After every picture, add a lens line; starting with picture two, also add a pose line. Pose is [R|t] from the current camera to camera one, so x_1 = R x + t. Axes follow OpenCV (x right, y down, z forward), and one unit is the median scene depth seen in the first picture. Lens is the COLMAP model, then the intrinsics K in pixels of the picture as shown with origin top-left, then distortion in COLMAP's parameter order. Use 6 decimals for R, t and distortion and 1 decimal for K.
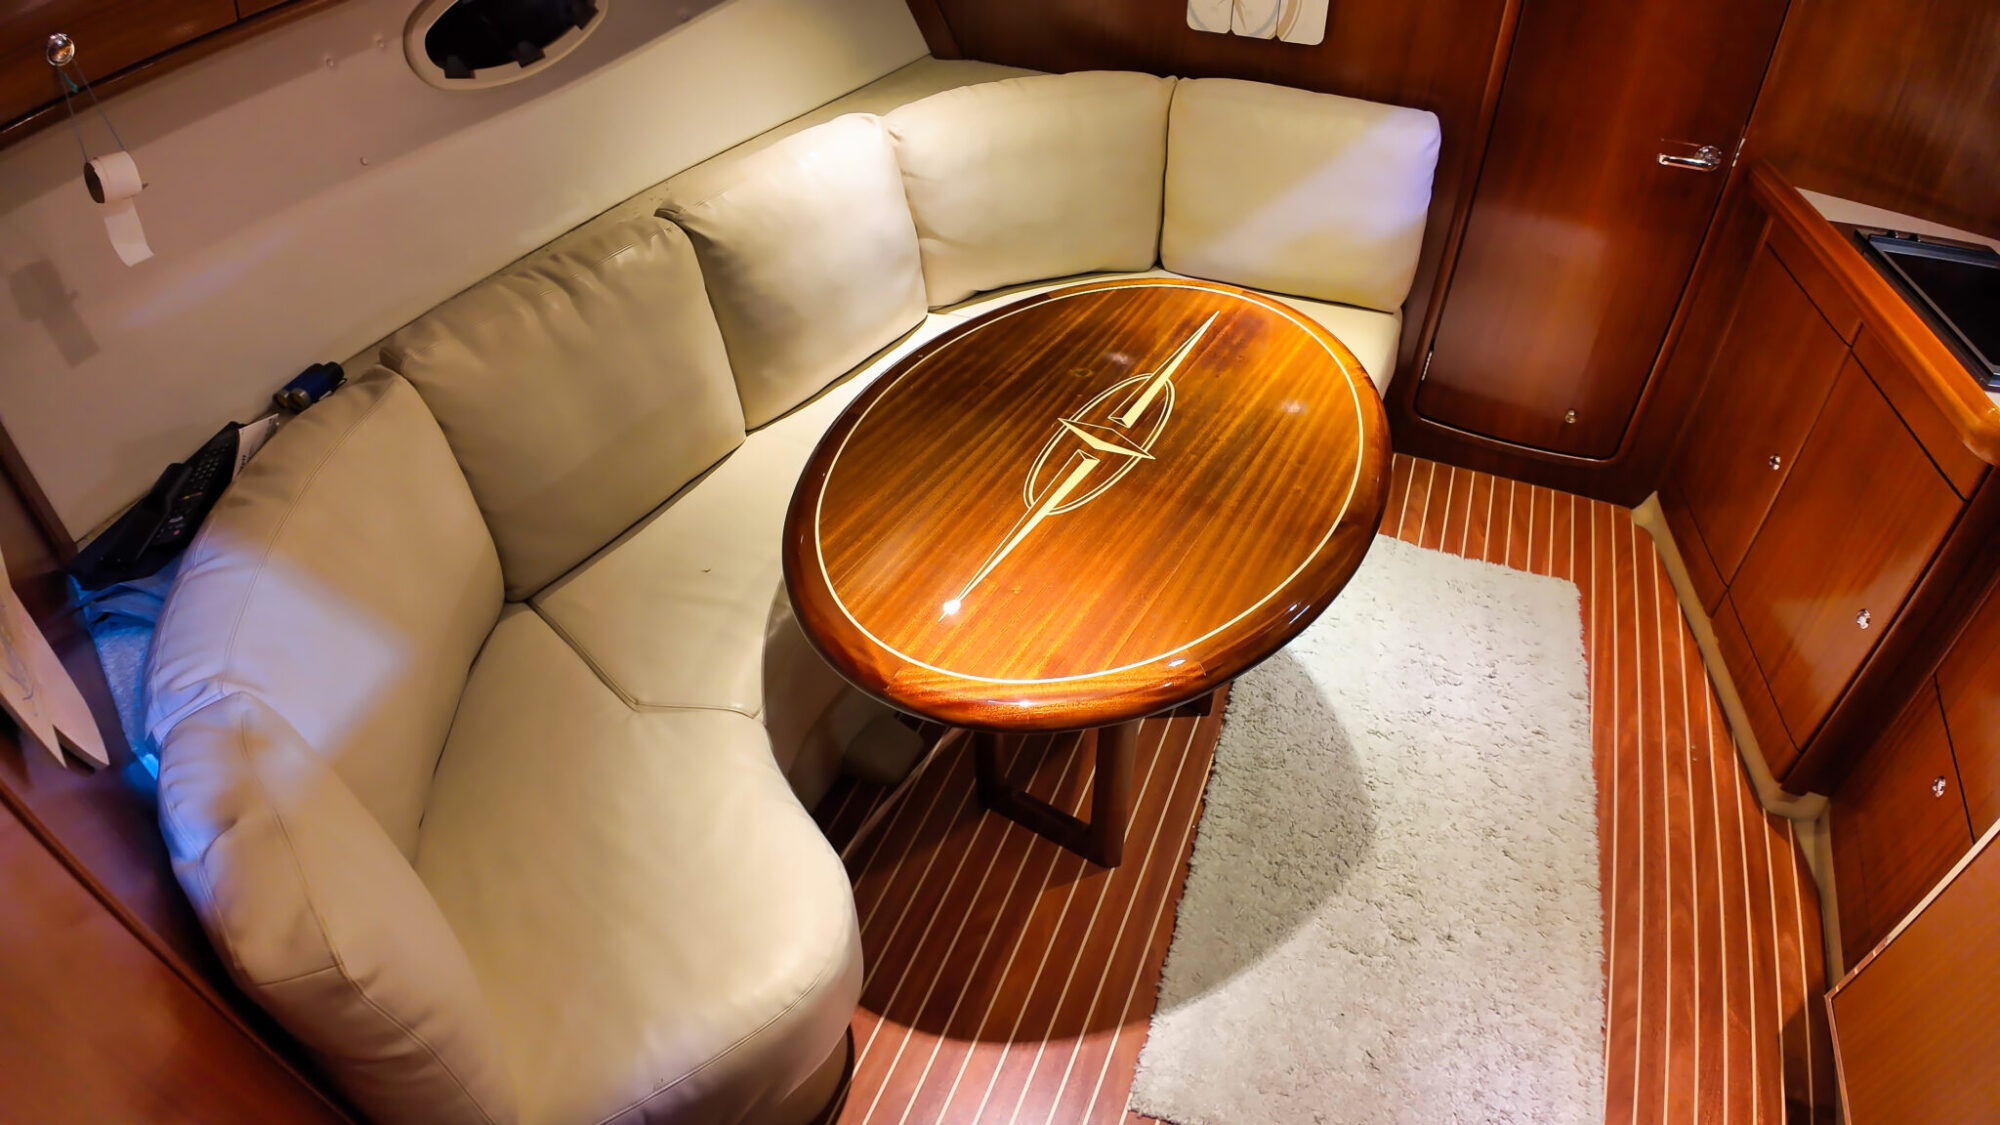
lens RADIAL K [[1109.9, 0, 997.2], [0, 1109.9, 557.8], [0, 0, 1]] dist [-0.094091, -0.020254]
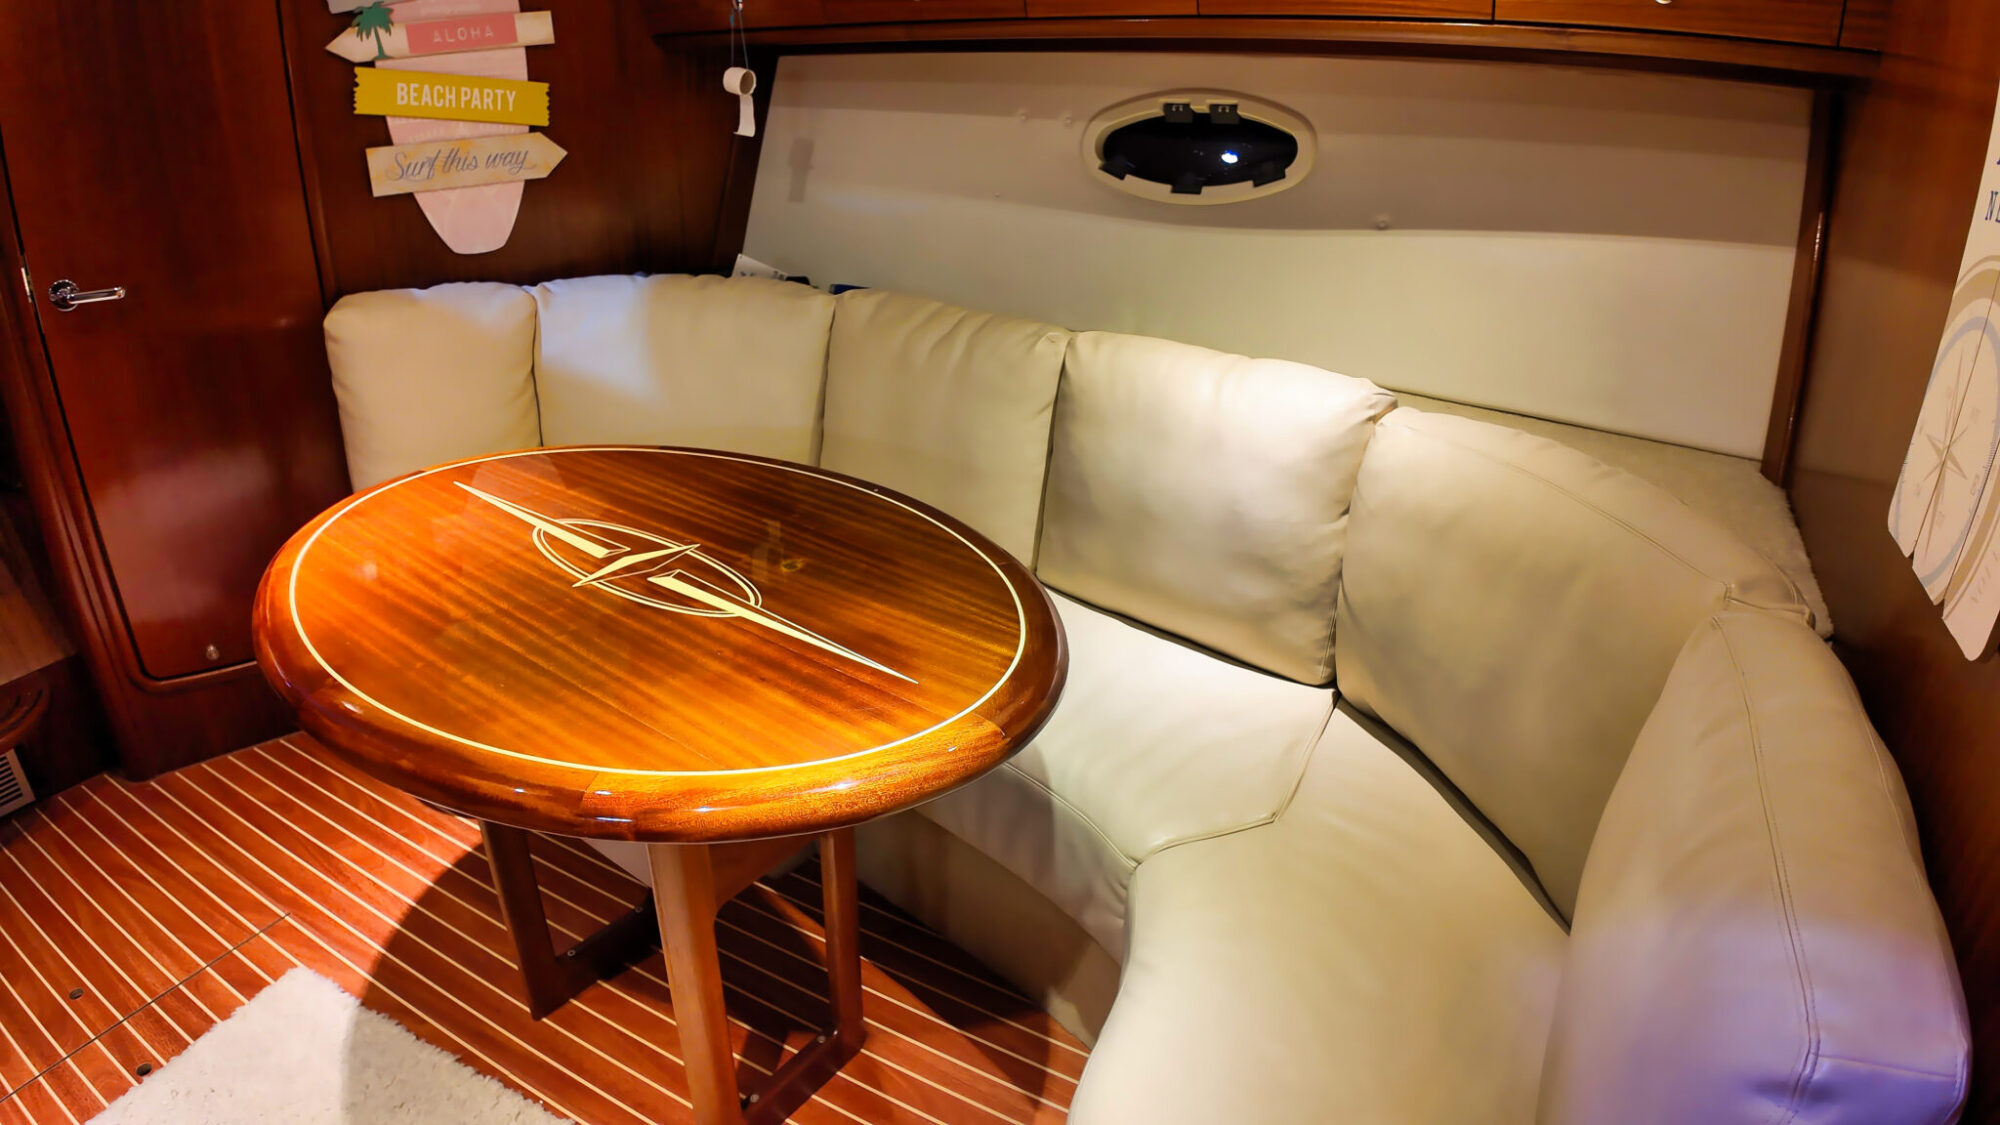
lens RADIAL K [[1109.9, 0, 997.2], [0, 1109.9, 557.8], [0, 0, 1]] dist [-0.094091, -0.020254]
pose [[-0.107165, 0.407868, -0.906730, 0.695273], [-0.672791, 0.641716, 0.368175, -0.508069], [0.732030, 0.649495, 0.205641, 0.879455]]
